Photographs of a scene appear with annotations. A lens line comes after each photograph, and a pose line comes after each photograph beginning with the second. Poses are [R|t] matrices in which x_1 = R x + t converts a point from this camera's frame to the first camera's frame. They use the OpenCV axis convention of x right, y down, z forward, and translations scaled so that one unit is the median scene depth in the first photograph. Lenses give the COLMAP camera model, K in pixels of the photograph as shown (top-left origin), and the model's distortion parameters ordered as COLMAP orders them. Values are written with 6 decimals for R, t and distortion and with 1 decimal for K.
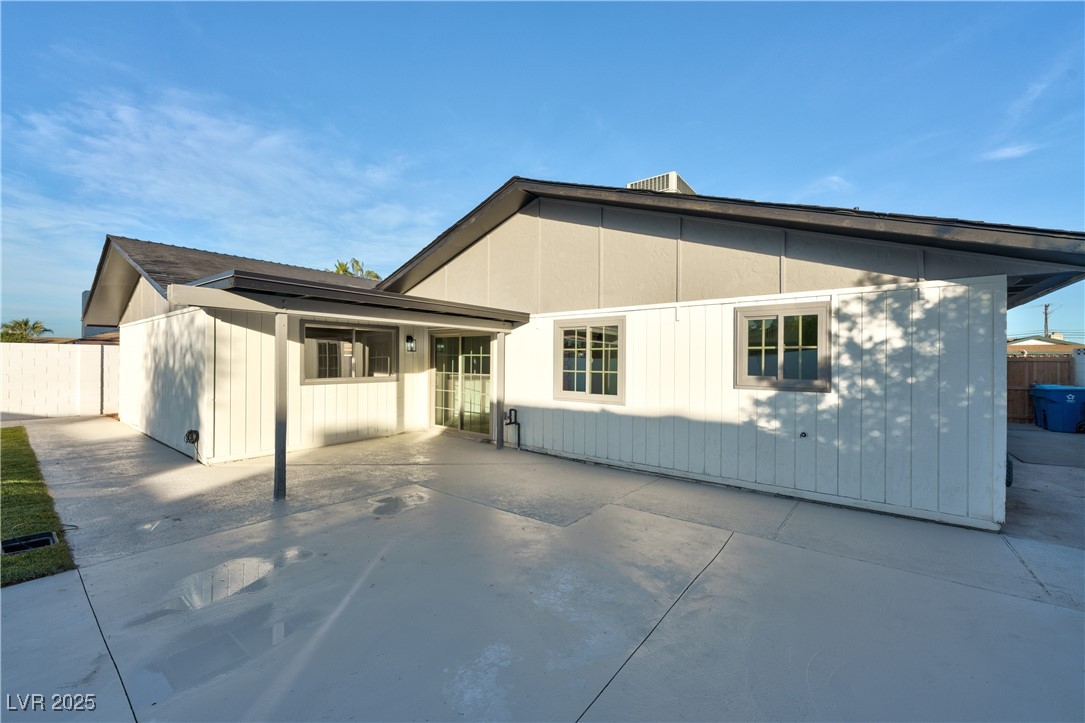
lens RADIAL K [[422.7, 0, 549.0], [0, 422.7, 366.9], [0, 0, 1]] dist [0.000996, -0.000012]
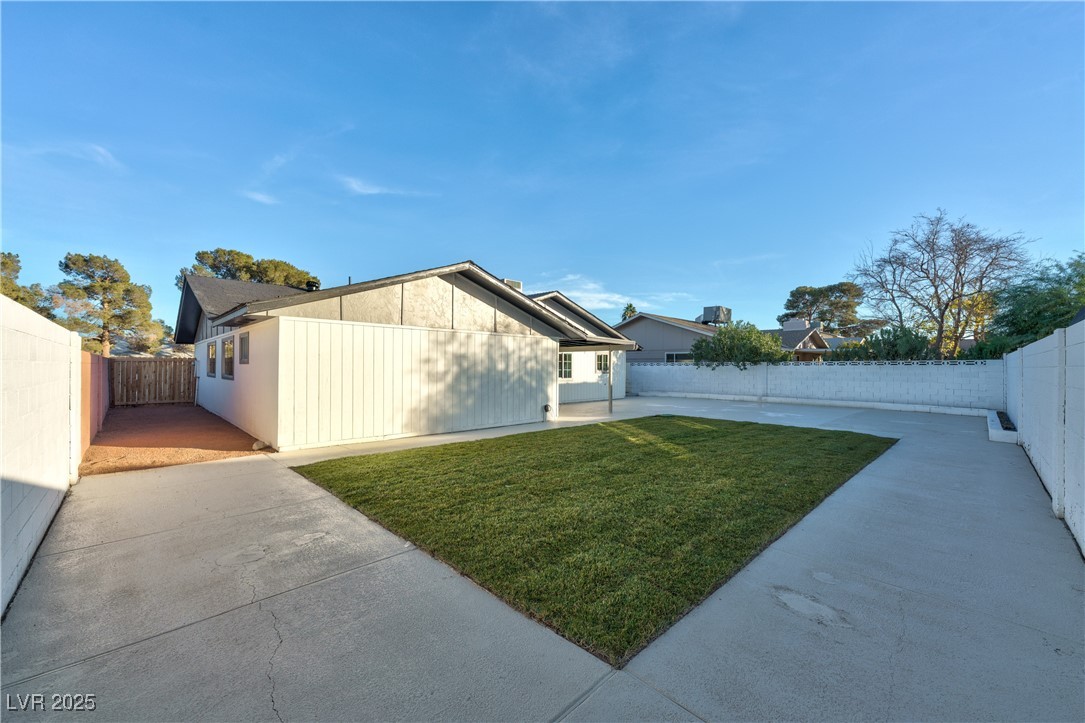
lens RADIAL K [[422.7, 0, 539.1], [0, 422.7, 361.1], [0, 0, 1]] dist [0.000996, -0.000012]
pose [[0.150170, 0.011902, 0.988588, -2.559024], [0.010675, 0.999850, -0.013659, -0.009678], [-0.988603, 0.012604, 0.150021, 0.738542]]
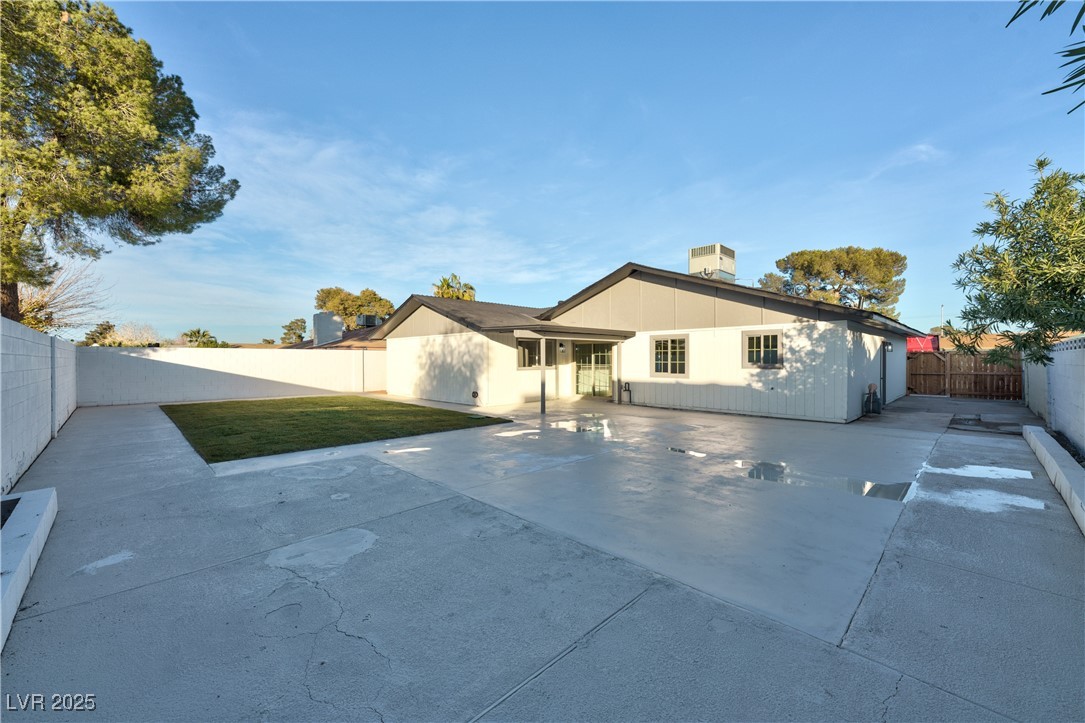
lens RADIAL K [[422.7, 0, 555.5], [0, 422.7, 361.9], [0, 0, 1]] dist [0.000996, -0.000012]
pose [[0.993058, -0.009238, -0.117259, -0.197030], [0.008701, 0.999949, -0.005086, 0.014856], [0.117300, 0.004031, 0.993088, -0.984871]]
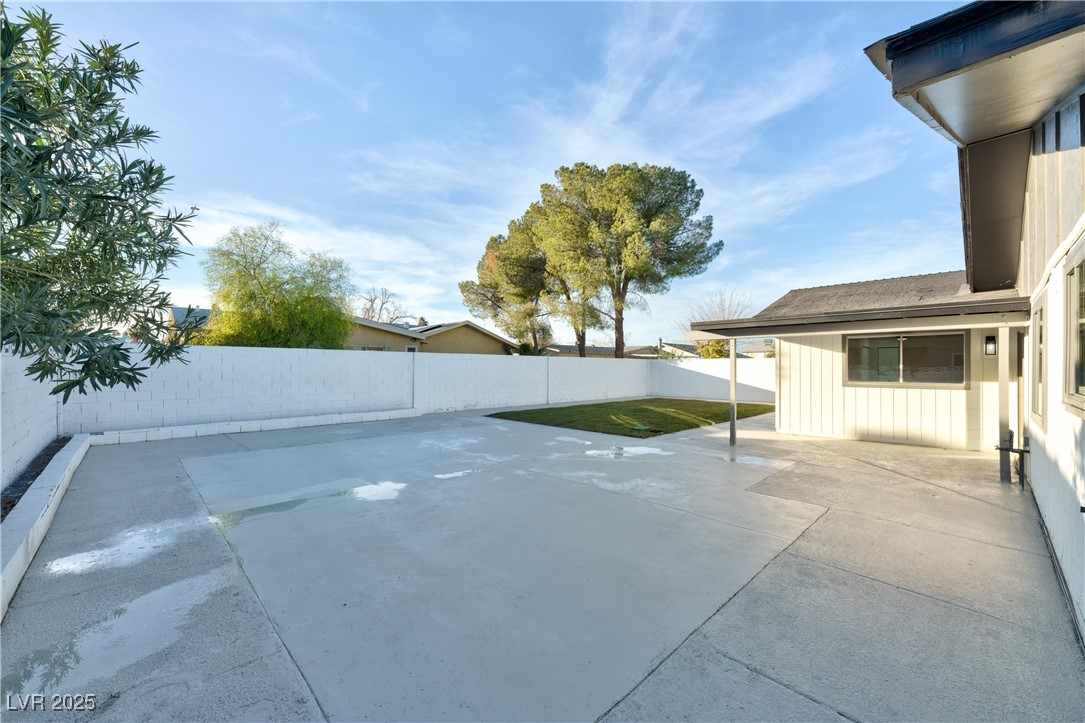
lens RADIAL K [[422.7, 0, 538.9], [0, 422.7, 365.8], [0, 0, 1]] dist [0.000996, -0.000012]
pose [[-0.150897, -0.012288, -0.988473, 0.836087], [-0.016742, 0.999811, -0.009873, 0.010198], [0.988408, 0.015059, -0.151075, 0.327778]]
